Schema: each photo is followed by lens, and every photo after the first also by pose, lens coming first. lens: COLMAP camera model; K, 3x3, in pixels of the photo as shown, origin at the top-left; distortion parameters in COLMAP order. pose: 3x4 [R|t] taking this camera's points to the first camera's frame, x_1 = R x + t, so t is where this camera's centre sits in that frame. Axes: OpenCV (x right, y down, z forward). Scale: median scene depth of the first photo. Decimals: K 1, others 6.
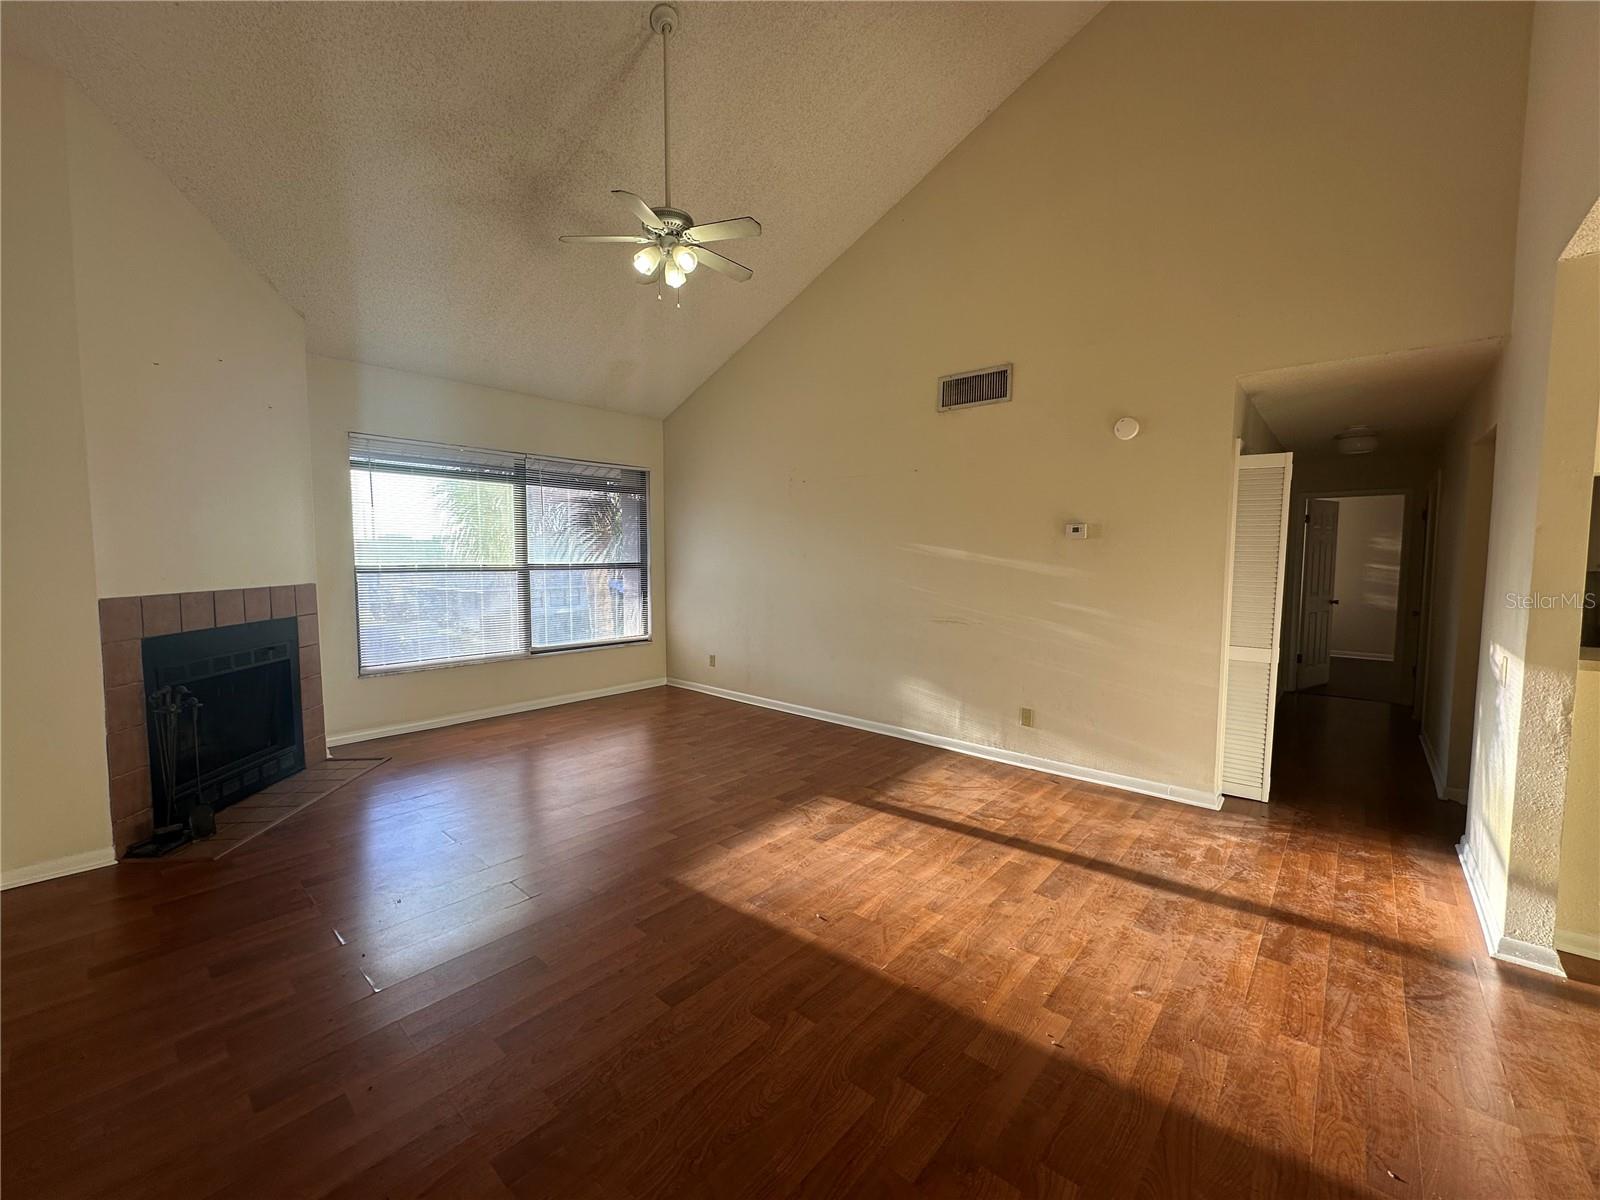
lens RADIAL K [[637.3, 0, 799.0], [0, 637.3, 603.4], [0, 0, 1]] dist [0.002490, -0.000011]
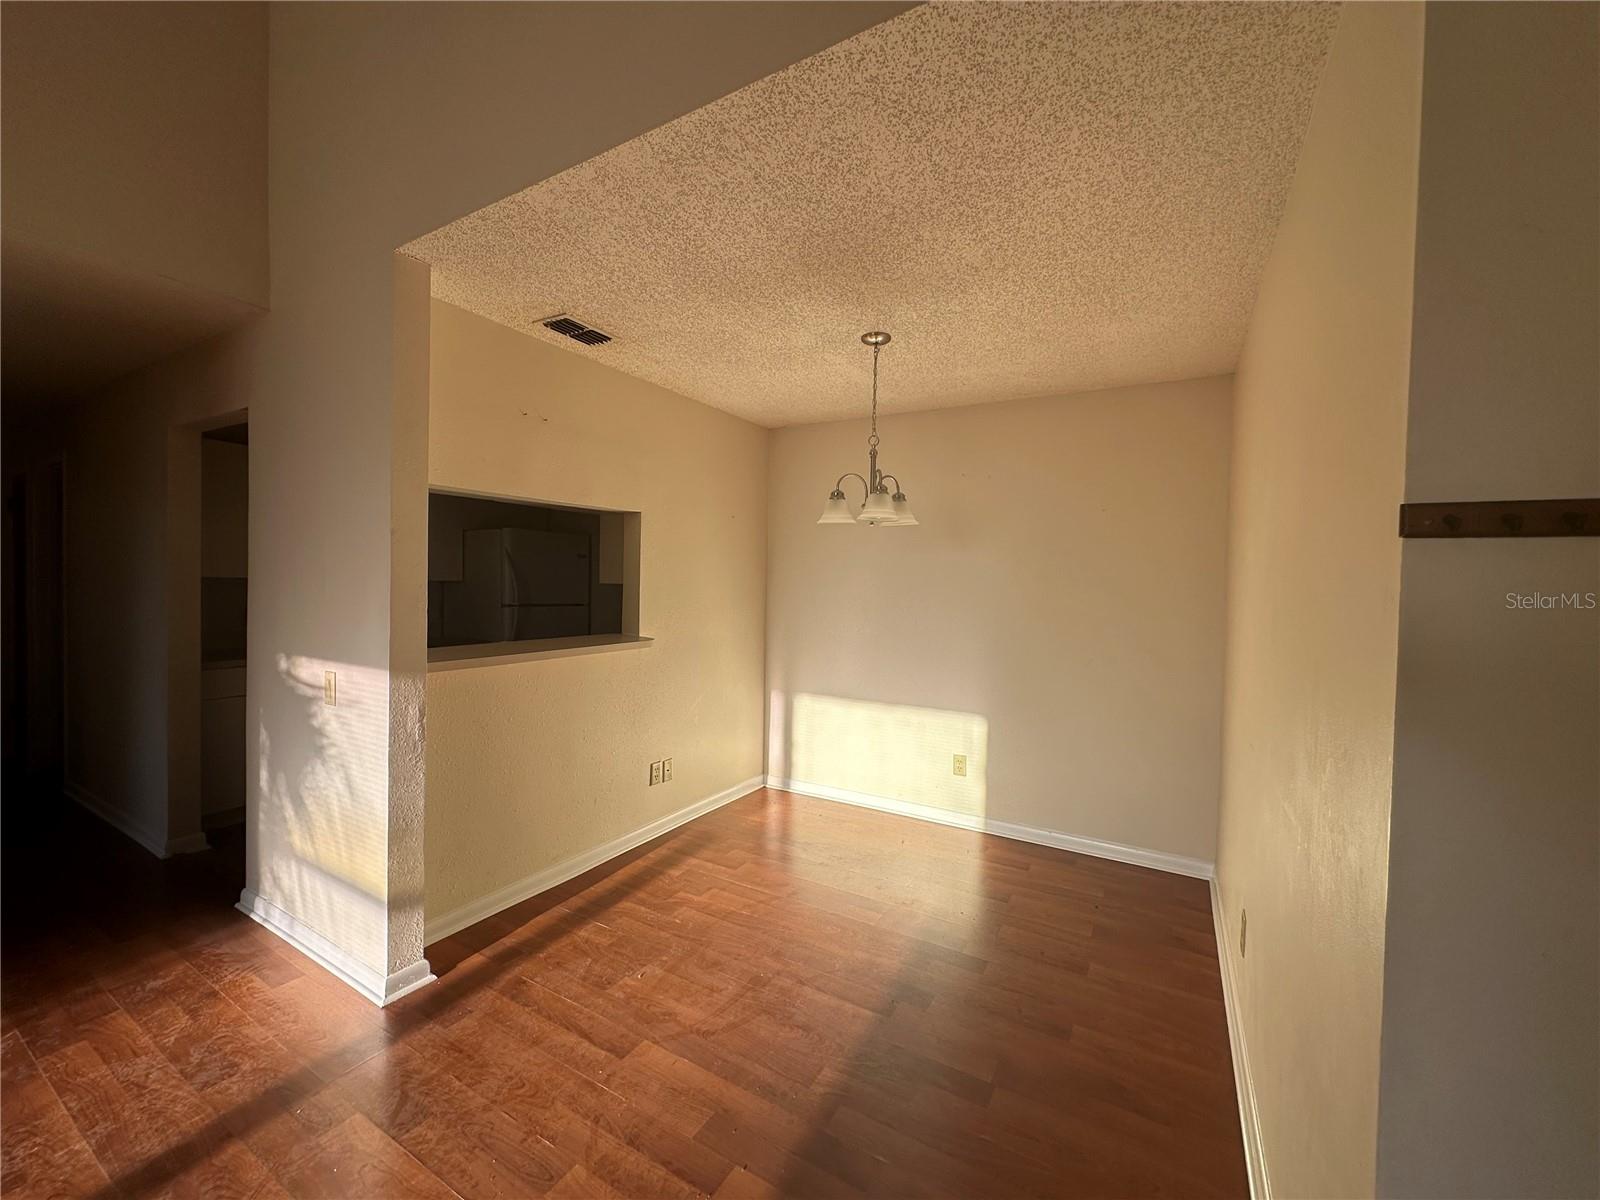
lens RADIAL K [[637.3, 0, 798.0], [0, 637.3, 598.8], [0, 0, 1]] dist [0.002490, -0.000011]
pose [[-0.186360, -0.023695, 0.982196, 0.092188], [0.049158, 0.998232, 0.033409, -0.015098], [-0.981251, 0.054509, -0.184866, 0.465902]]
